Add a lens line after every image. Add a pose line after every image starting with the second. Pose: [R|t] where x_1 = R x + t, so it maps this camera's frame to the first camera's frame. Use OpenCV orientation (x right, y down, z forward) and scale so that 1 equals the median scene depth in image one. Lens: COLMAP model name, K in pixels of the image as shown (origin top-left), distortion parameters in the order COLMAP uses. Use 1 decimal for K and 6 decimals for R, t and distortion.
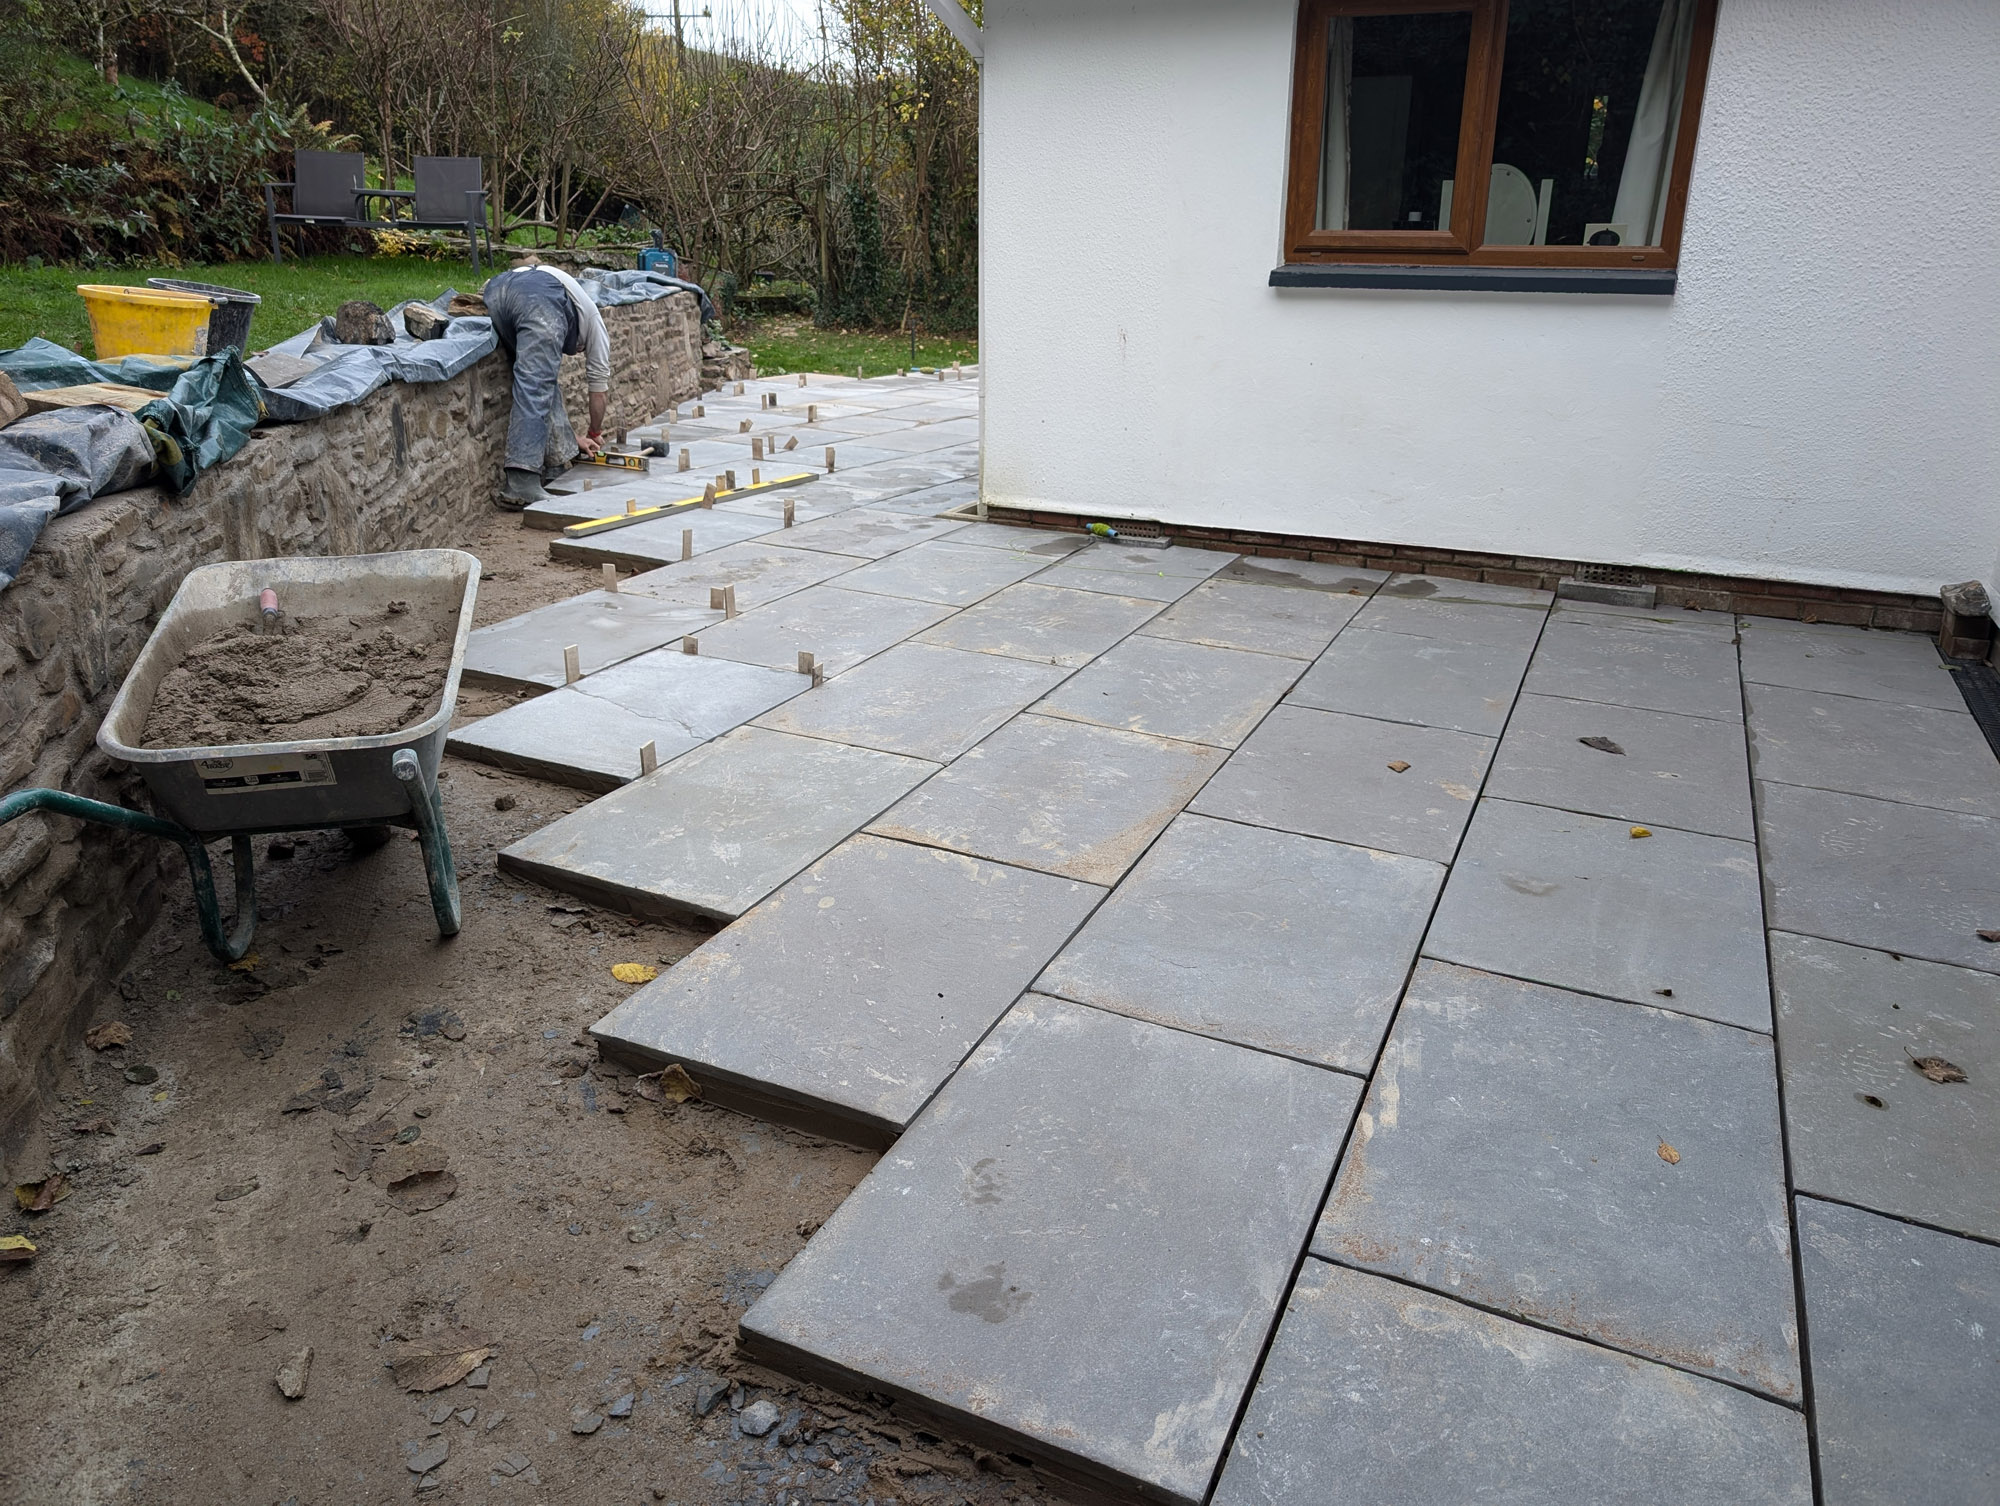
lens RADIAL K [[1433.6, 0, 1009.0], [0, 1433.6, 738.9], [0, 0, 1]] dist [0.023208, -0.022590]
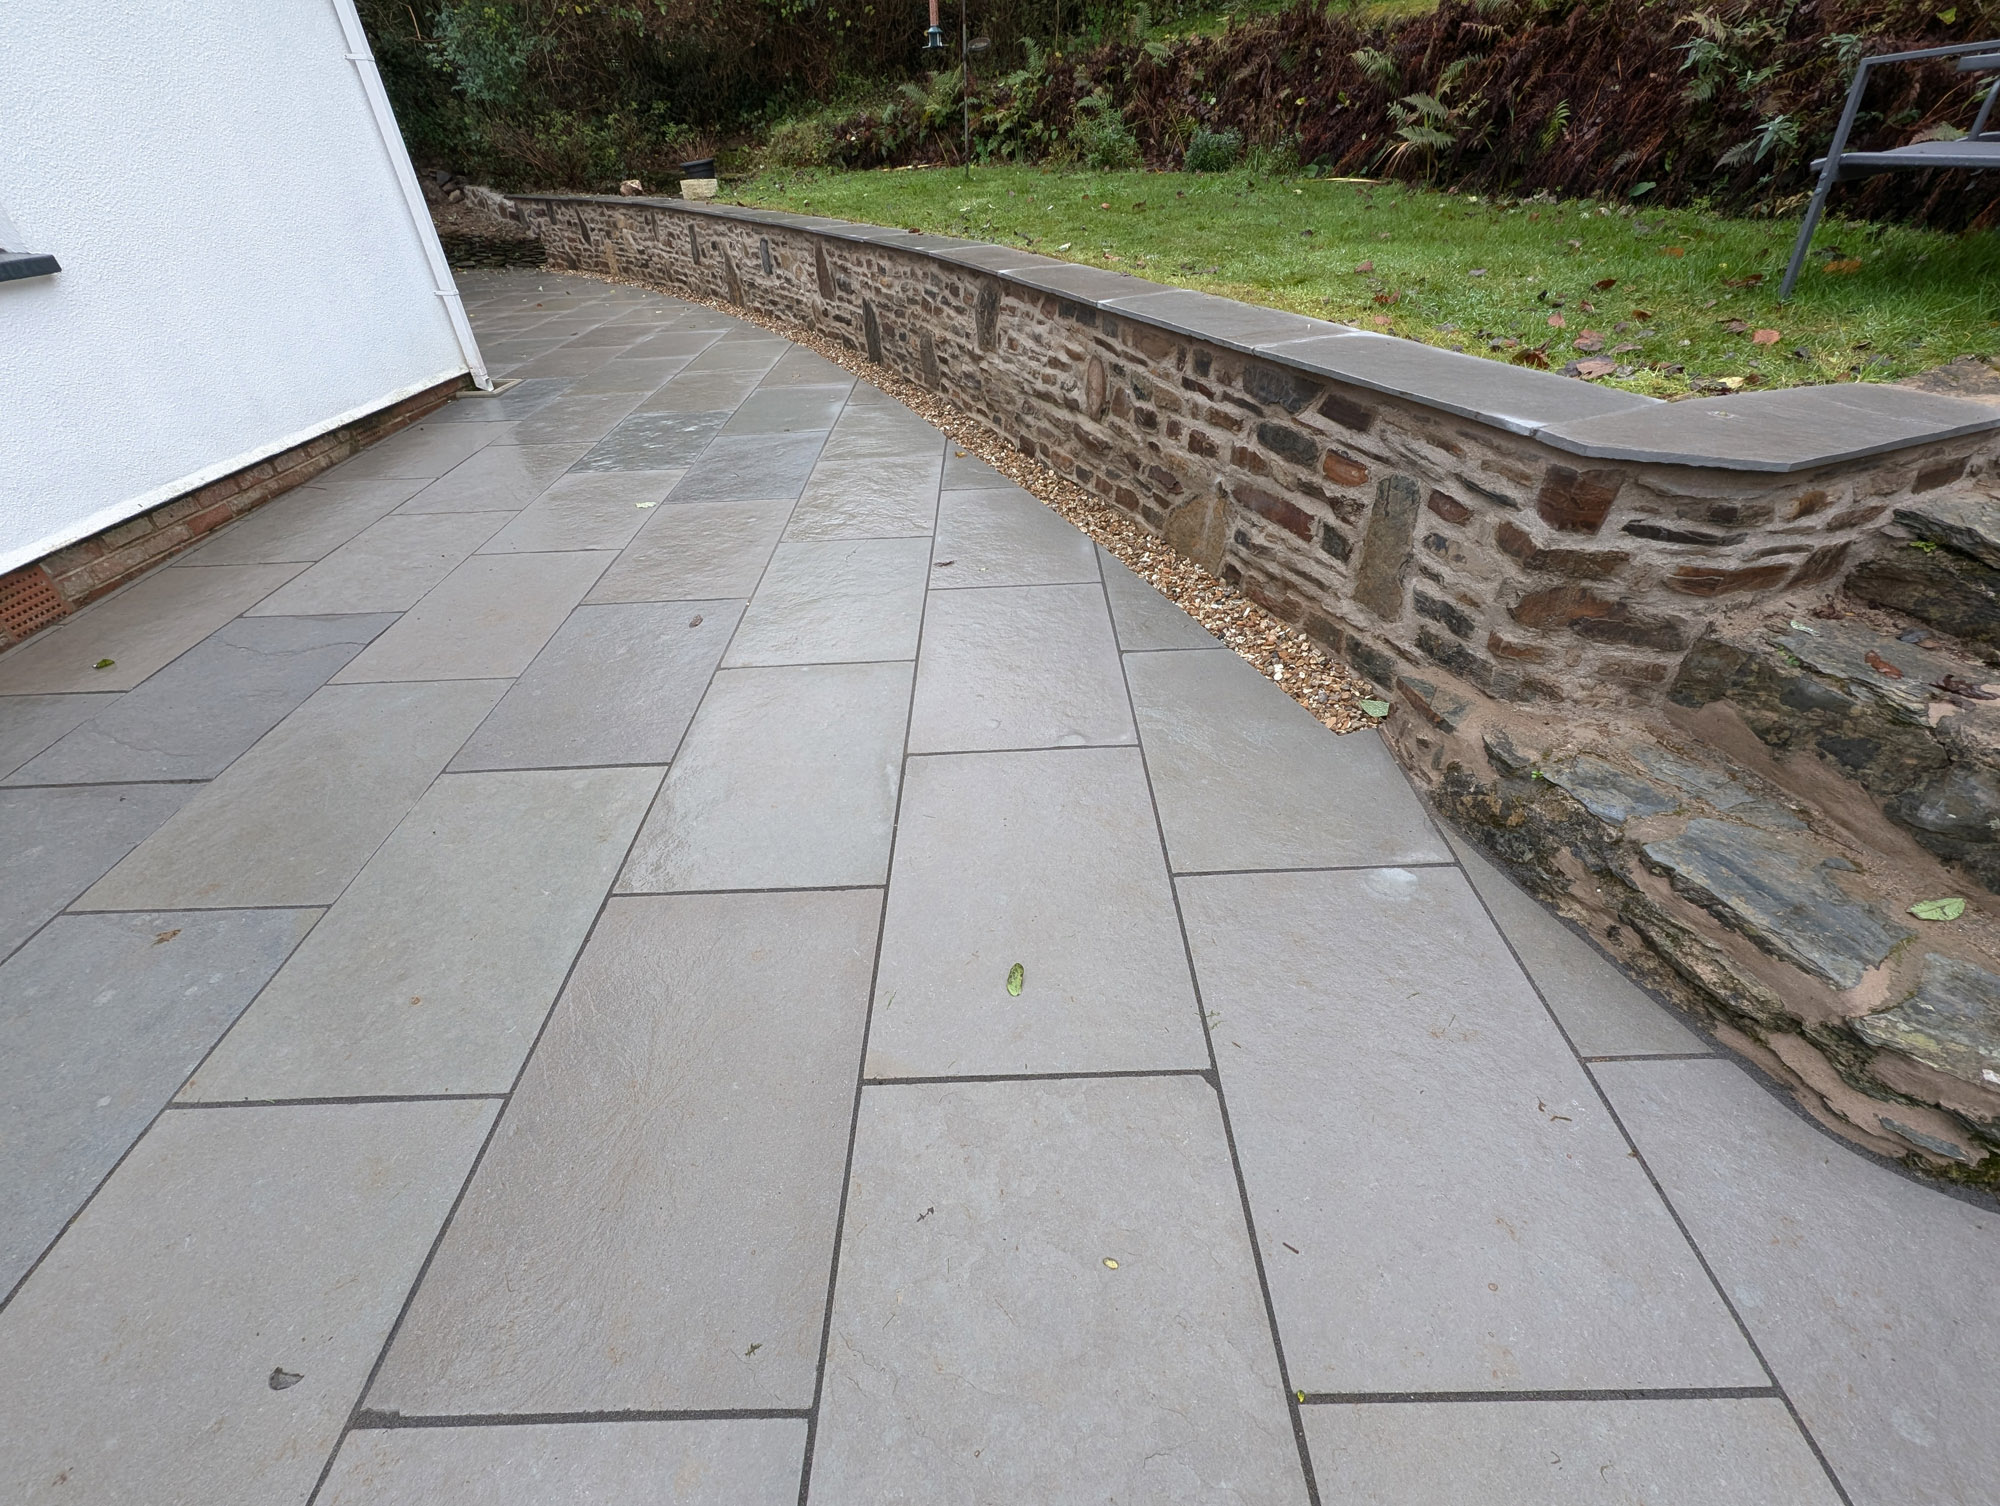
lens RADIAL K [[821.3, 0, 996.4], [0, 821.3, 756.0], [0, 0, 1]] dist [0.002281, -0.002619]
pose [[-0.911164, 0.252489, -0.325621, -0.080652], [-0.133299, 0.567139, 0.812764, -0.460293], [0.389886, 0.783966, -0.483100, 1.279801]]
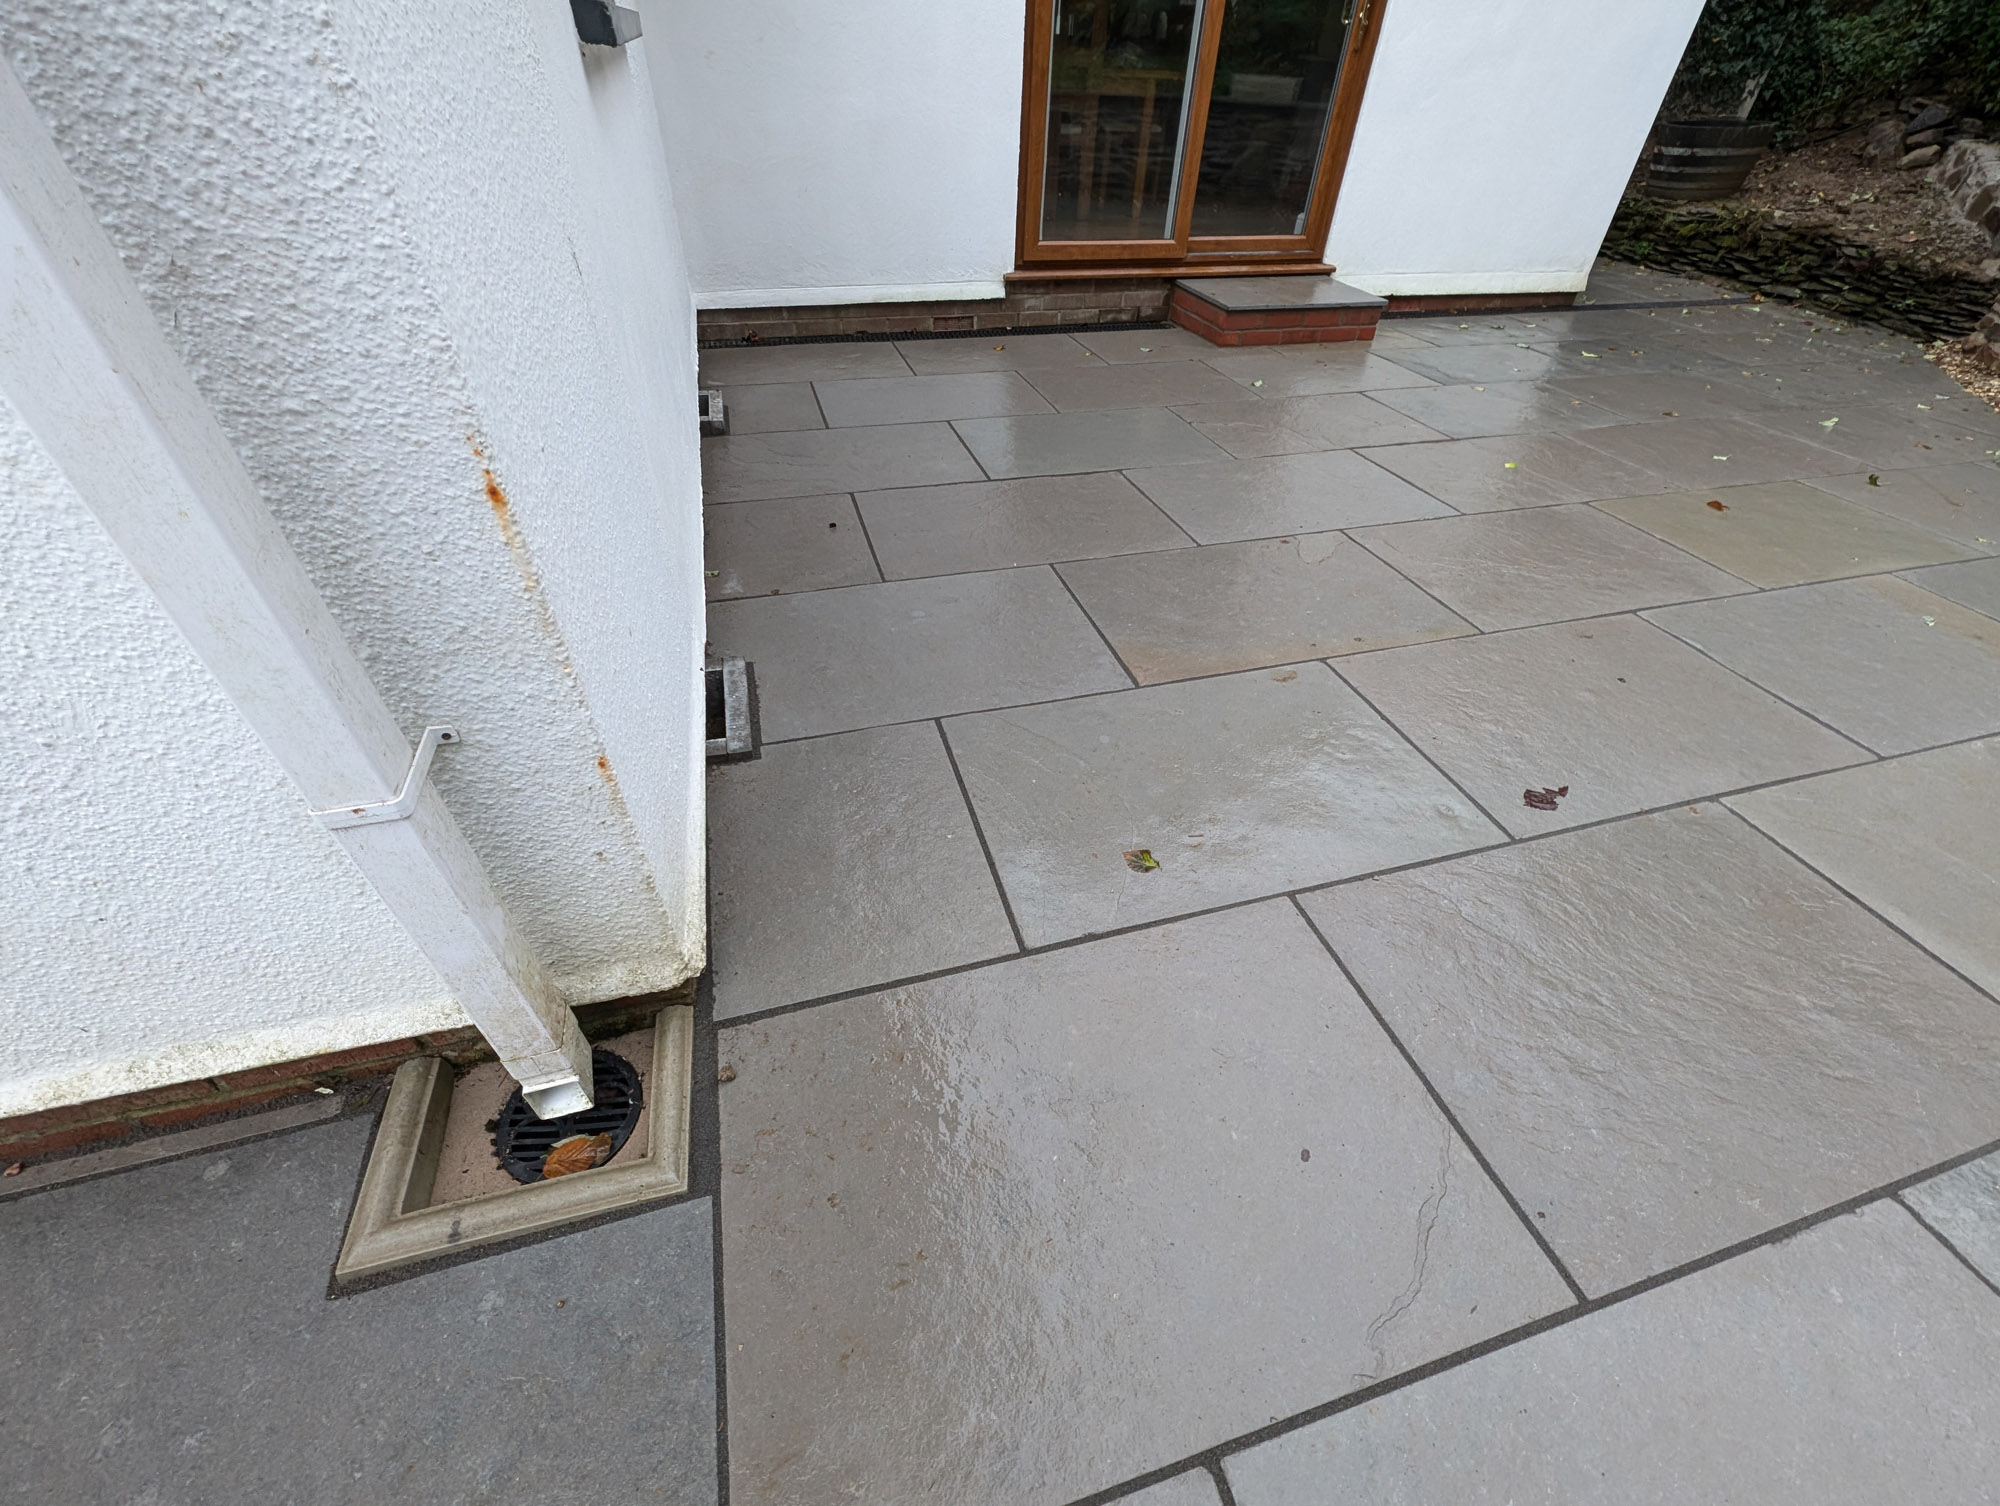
lens RADIAL K [[821.3, 0, 999.2], [0, 821.3, 753.1], [0, 0, 1]] dist [0.002281, -0.002619]
pose [[-0.644272, -0.523226, 0.557806, -0.087126], [0.223540, 0.568670, 0.791608, -0.209374], [-0.731398, 0.634703, -0.249417, 0.643684]]
